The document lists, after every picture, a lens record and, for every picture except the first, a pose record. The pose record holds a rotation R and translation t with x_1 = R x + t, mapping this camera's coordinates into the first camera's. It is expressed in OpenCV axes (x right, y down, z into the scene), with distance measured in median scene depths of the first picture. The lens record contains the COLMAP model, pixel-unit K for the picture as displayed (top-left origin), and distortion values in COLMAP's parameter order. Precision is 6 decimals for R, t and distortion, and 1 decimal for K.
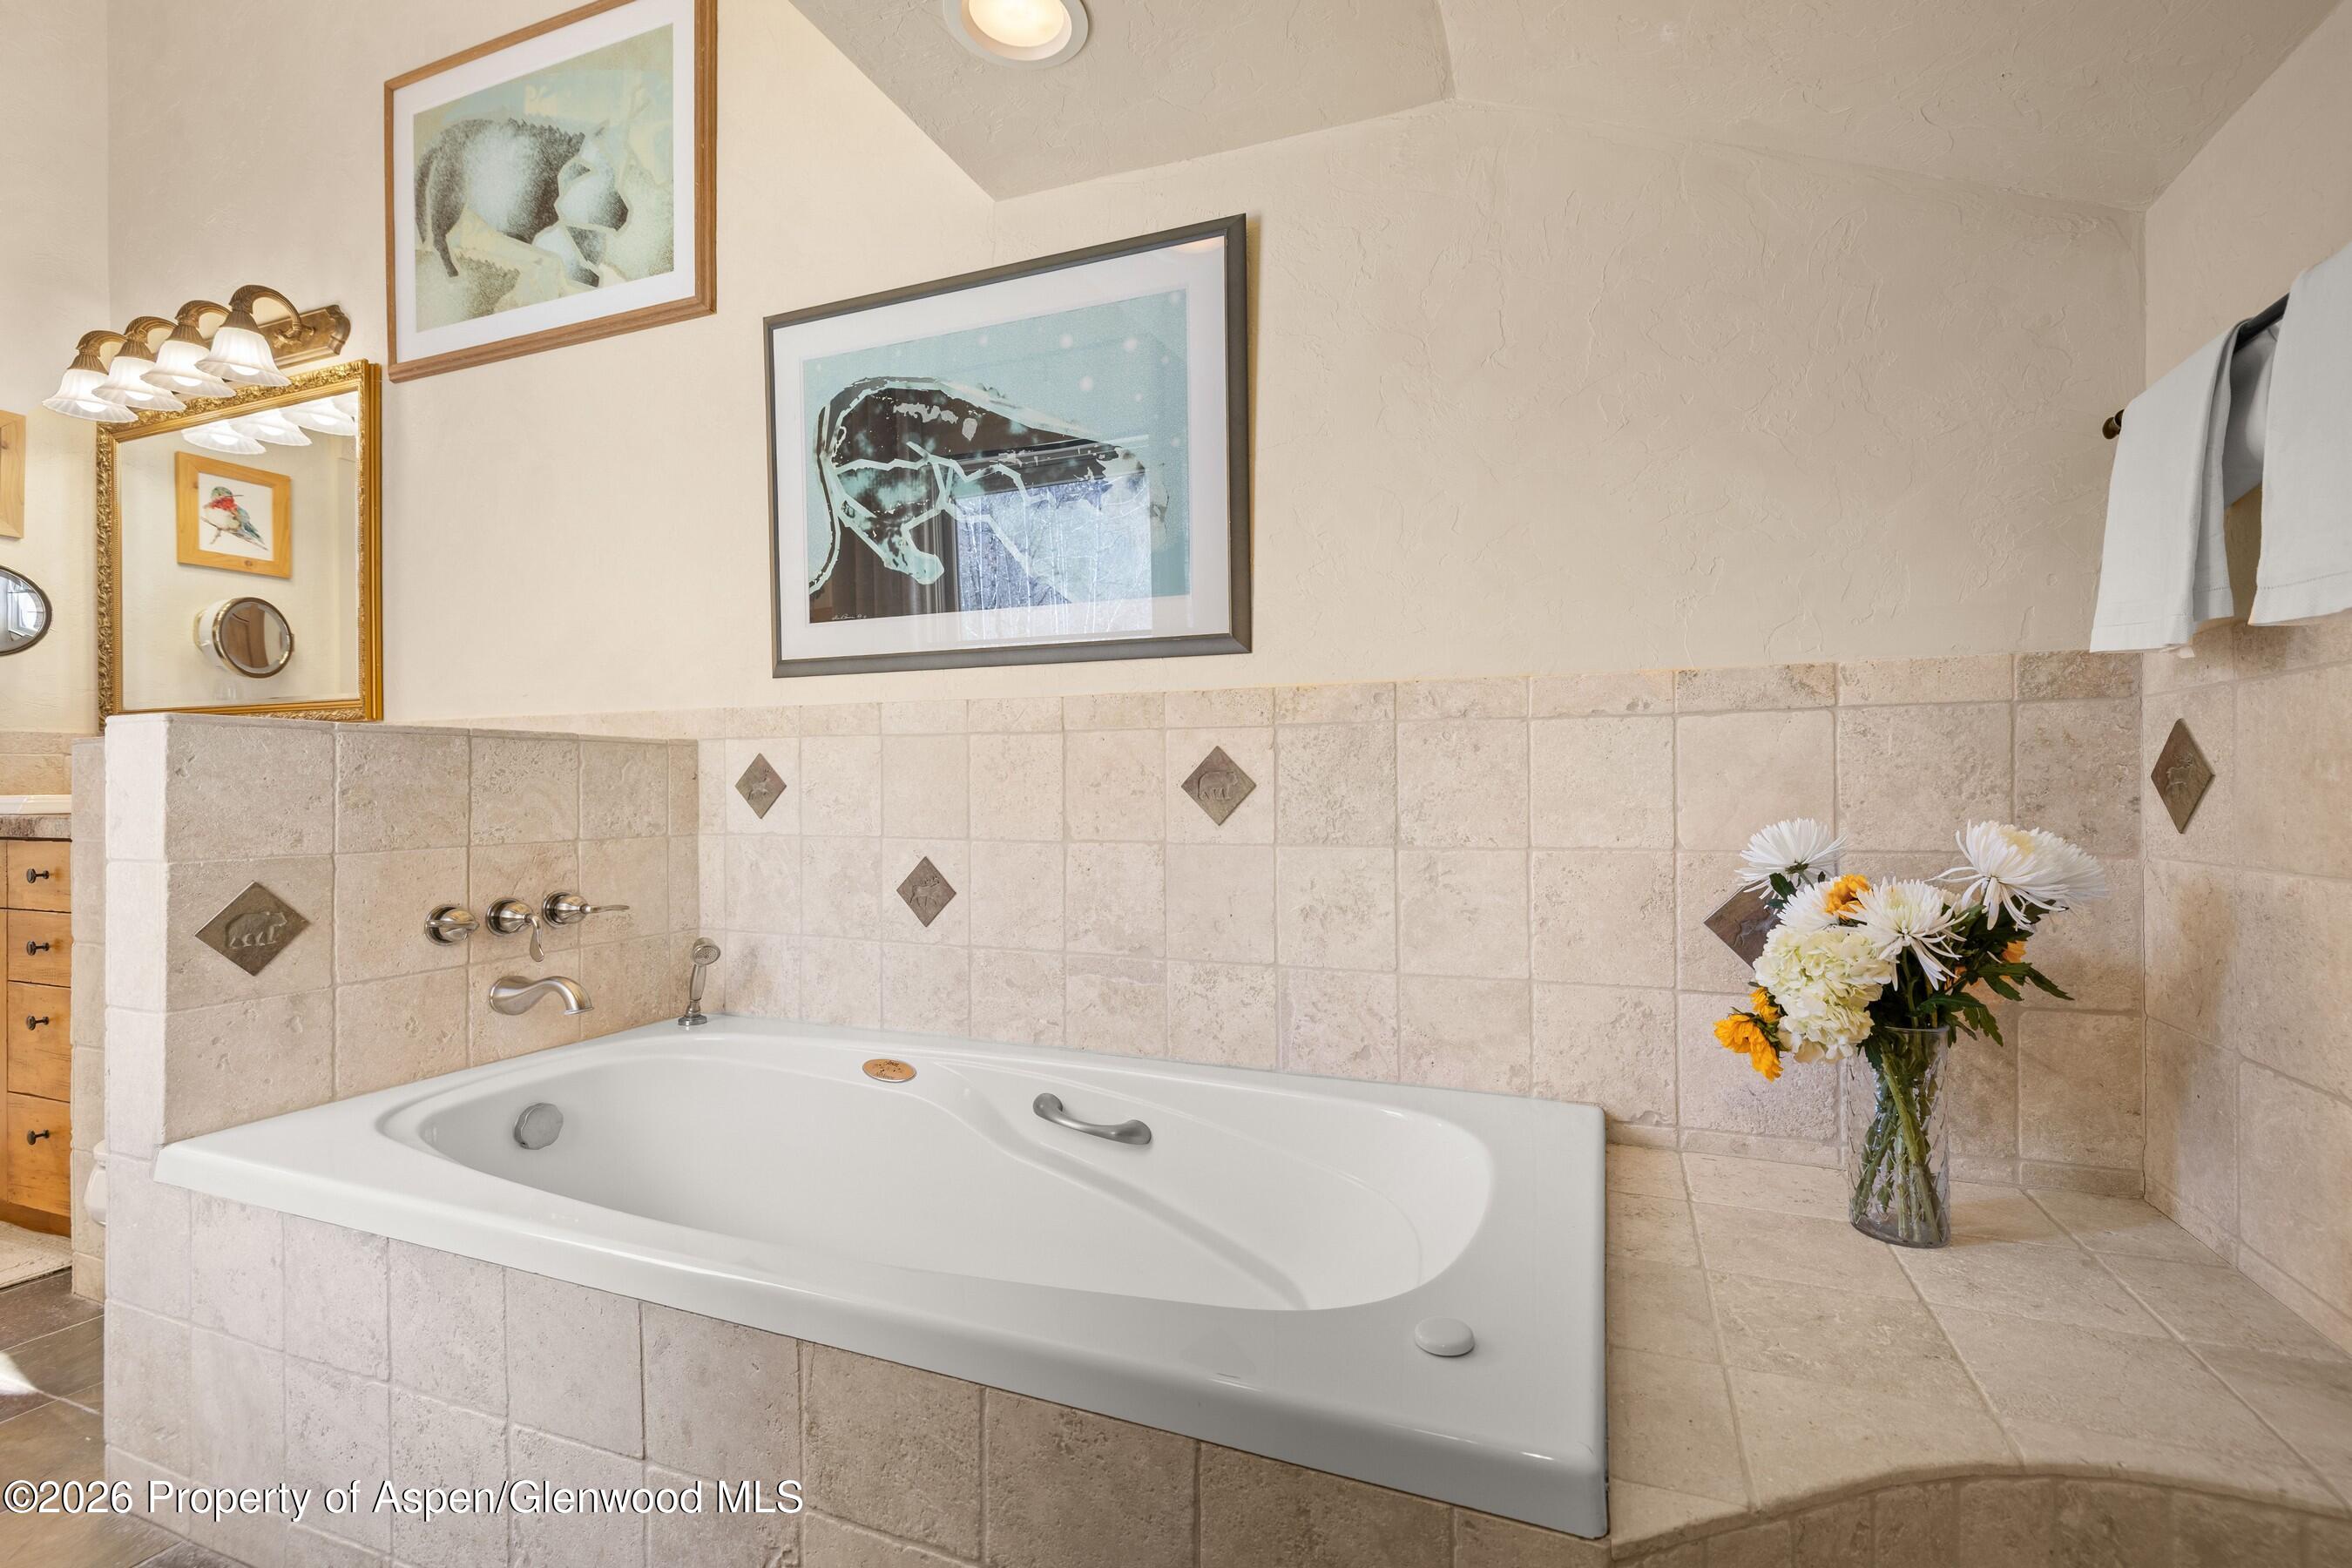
lens RADIAL K [[1041.3, 0, 1180.7], [0, 1041.3, 783.7], [0, 0, 1]] dist [0.002537, 0.000223]
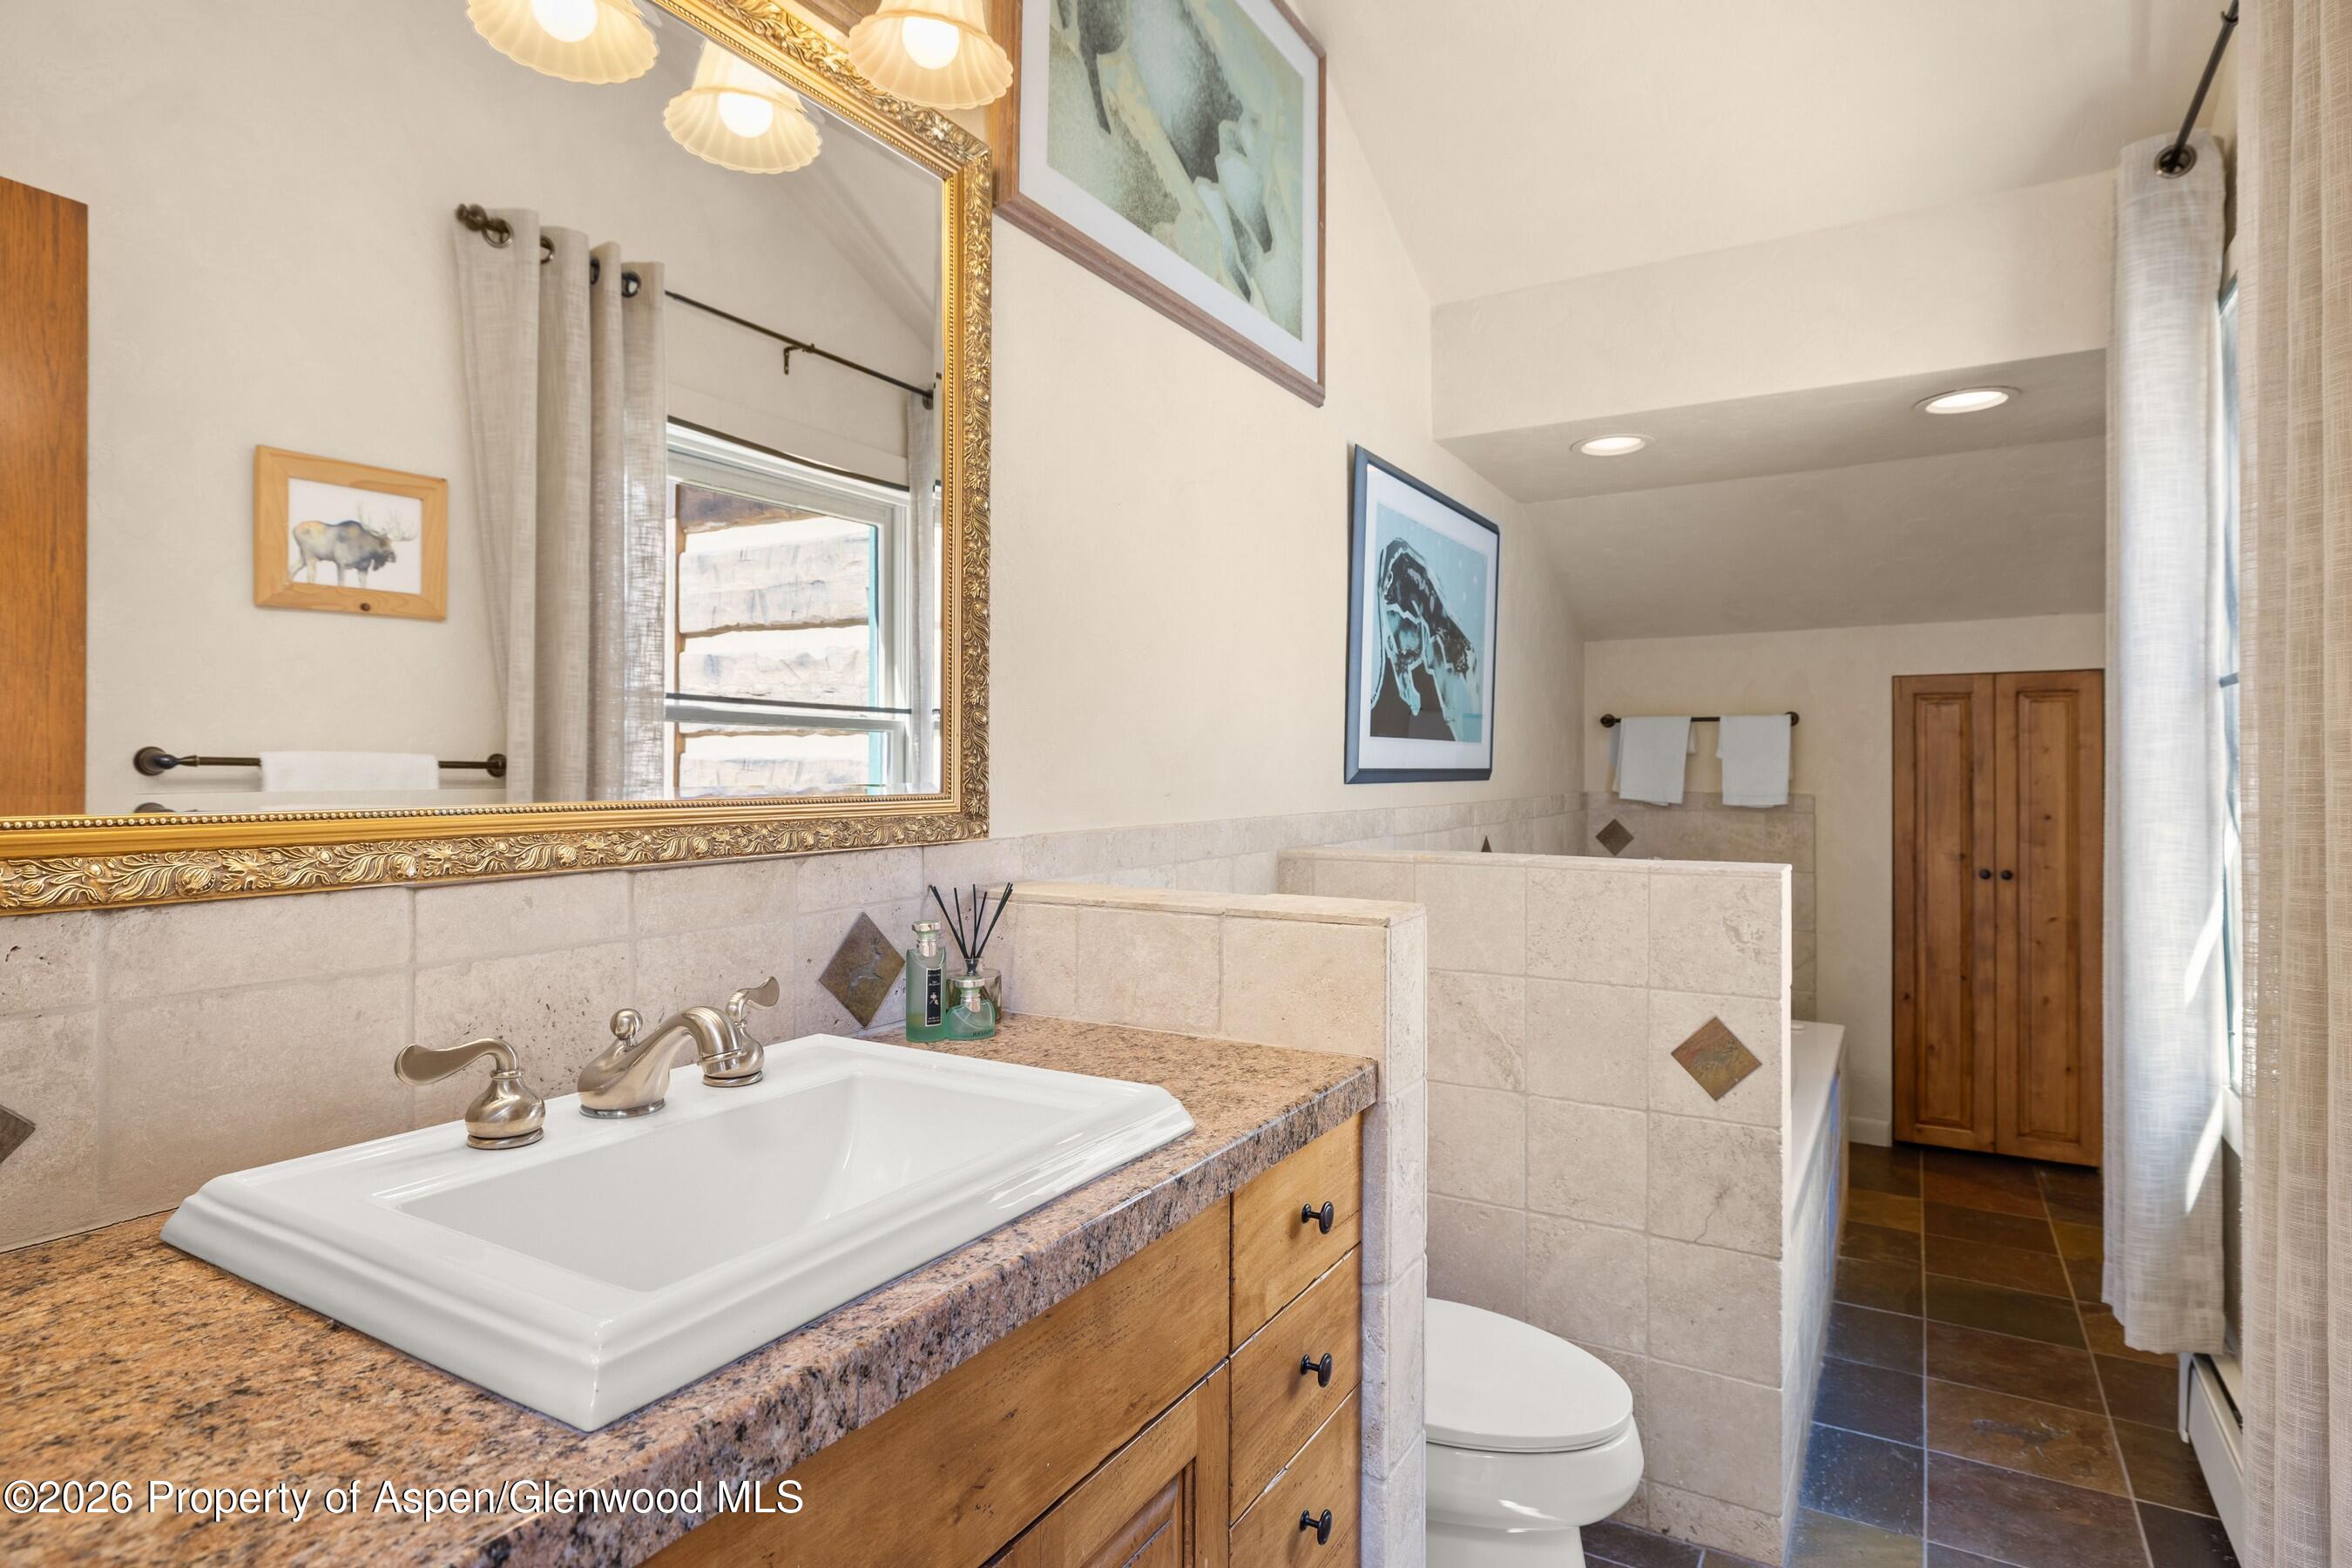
lens RADIAL K [[1251.1, 0, 1172.6], [0, 1251.1, 777.0], [0, 0, 1]] dist [-0.001420, 0.000034]
pose [[0.159981, 0.002145, 0.987118, -1.647869], [0.005778, 0.999978, -0.003110, -0.104765], [-0.987103, 0.006201, 0.159965, 0.963840]]
